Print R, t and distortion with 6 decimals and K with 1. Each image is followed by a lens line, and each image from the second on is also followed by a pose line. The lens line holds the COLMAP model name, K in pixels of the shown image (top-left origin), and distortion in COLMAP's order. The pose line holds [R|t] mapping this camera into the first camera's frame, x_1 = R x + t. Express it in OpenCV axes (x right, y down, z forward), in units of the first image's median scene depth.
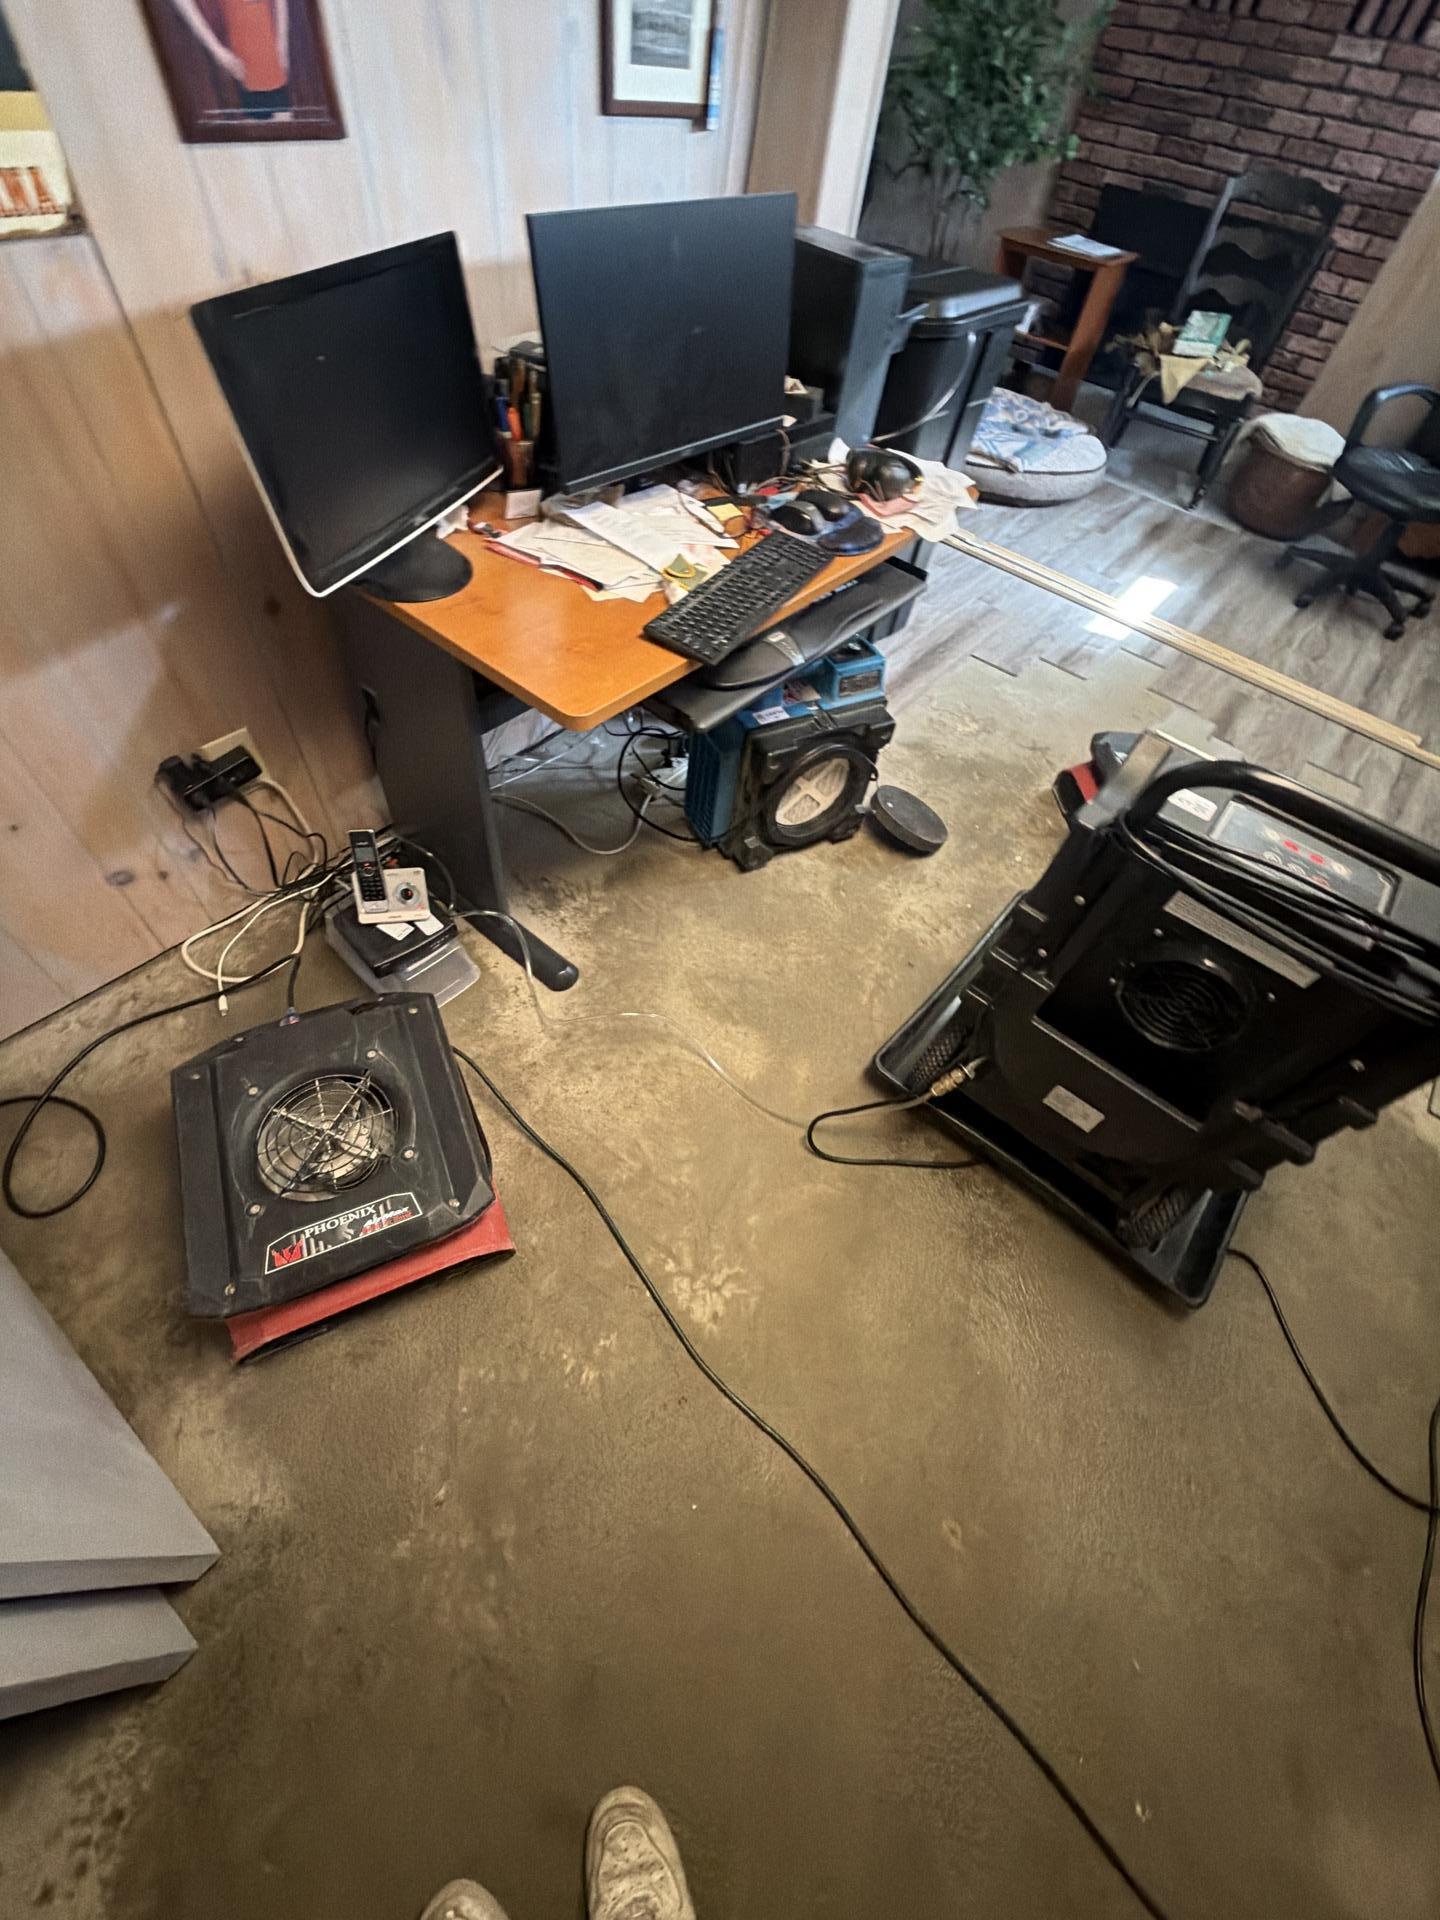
lens RADIAL K [[767.7, 0, 717.0], [0, 767.7, 962.8], [0, 0, 1]] dist [0.000467, -0.000396]
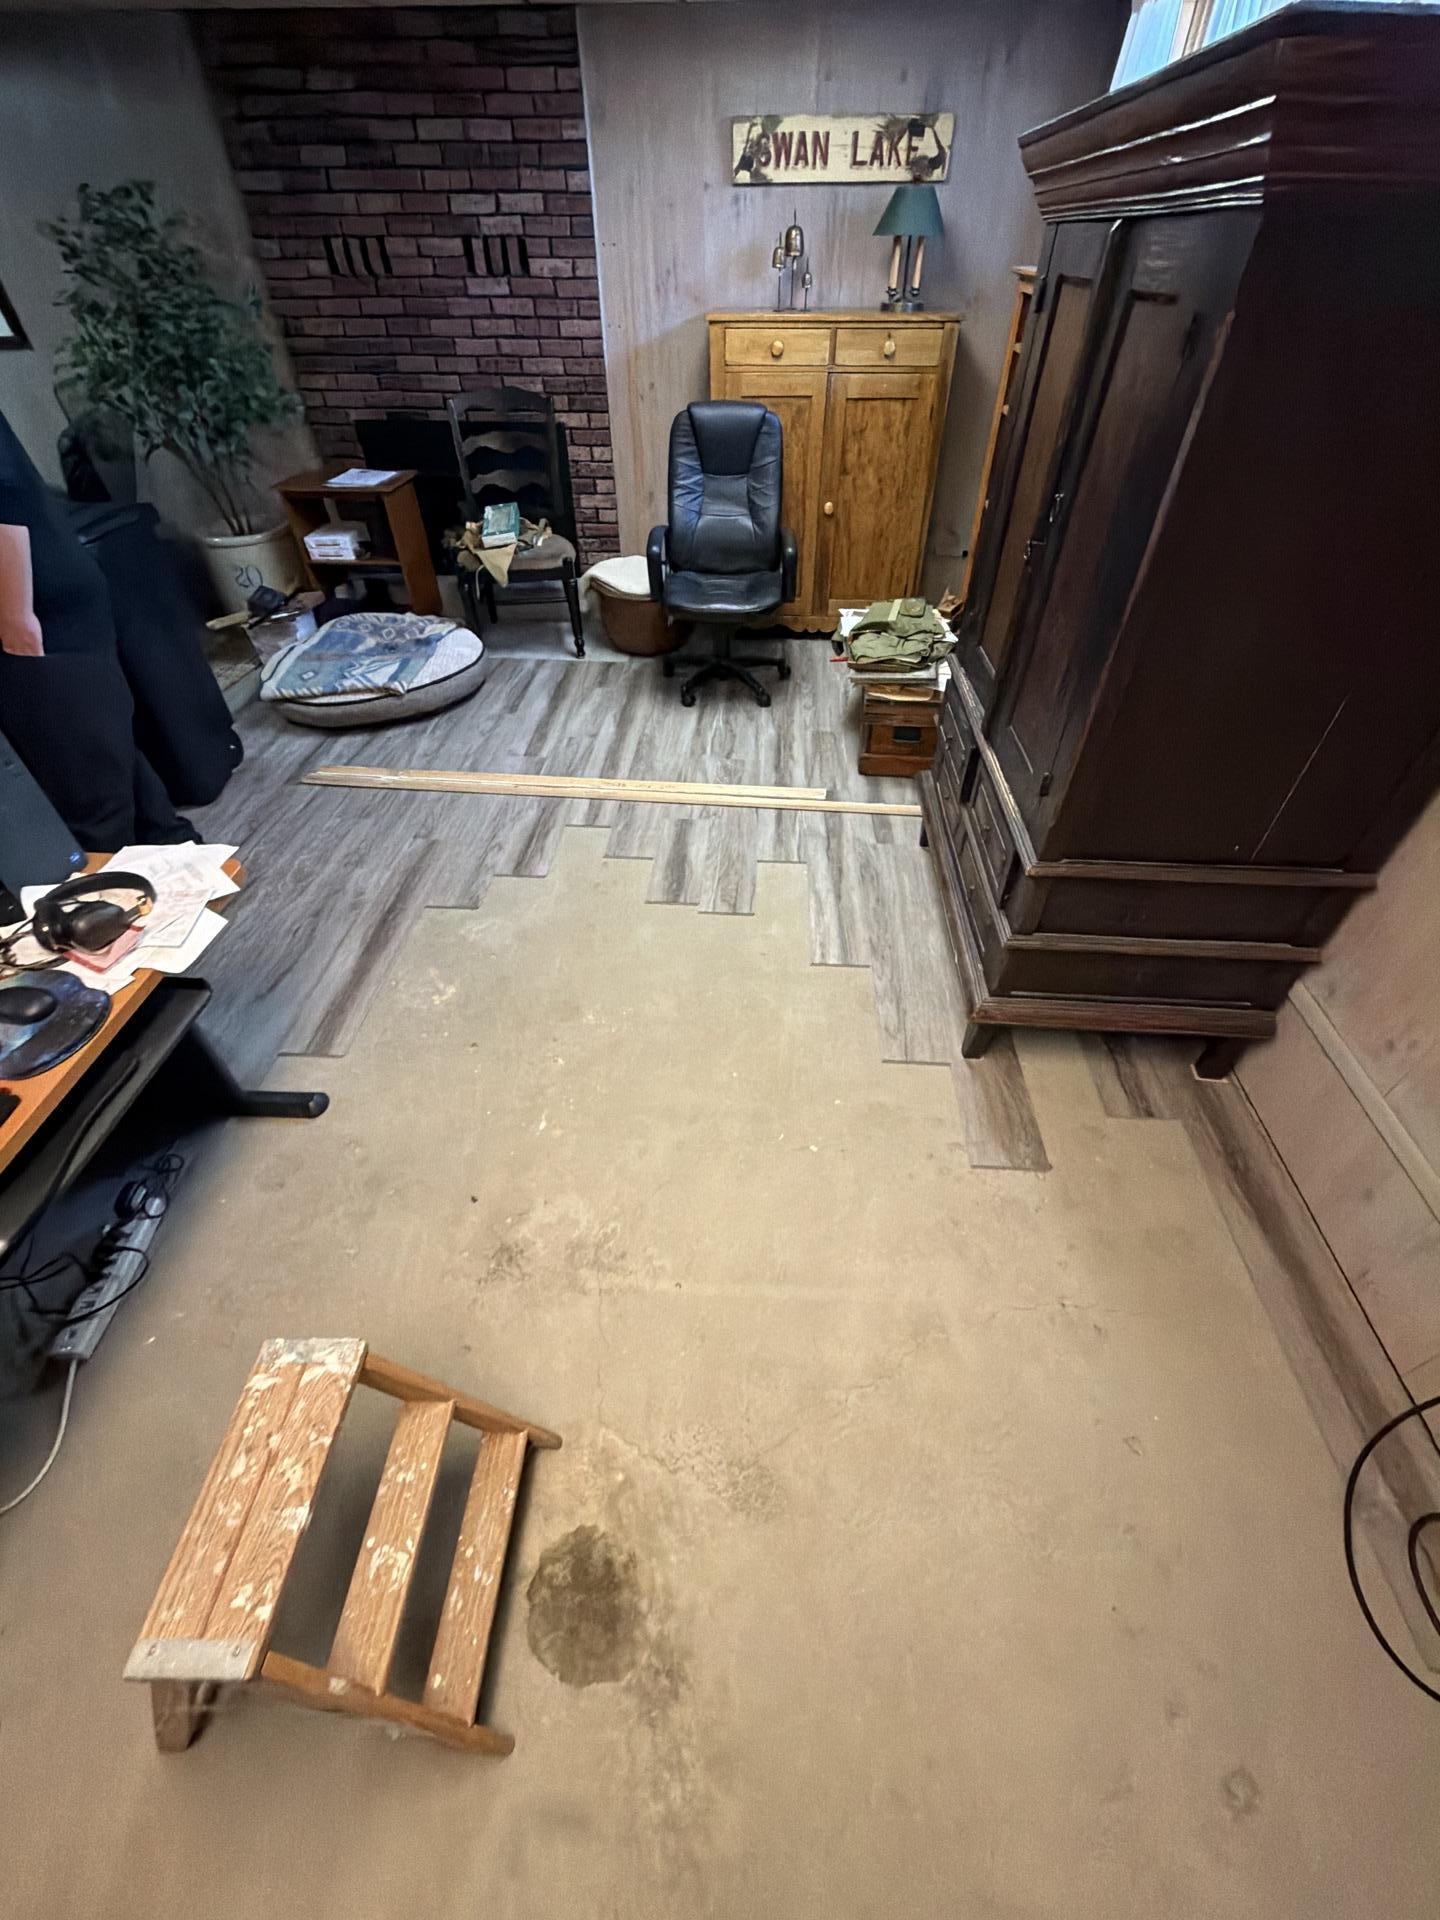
lens RADIAL K [[767.7, 0, 715.0], [0, 767.7, 970.3], [0, 0, 1]] dist [0.000467, -0.000396]
pose [[0.806741, -0.478818, 0.346269, 0.198417], [0.517290, 0.855523, -0.022178, -0.099605], [-0.285622, 0.197014, 0.937873, 0.021572]]
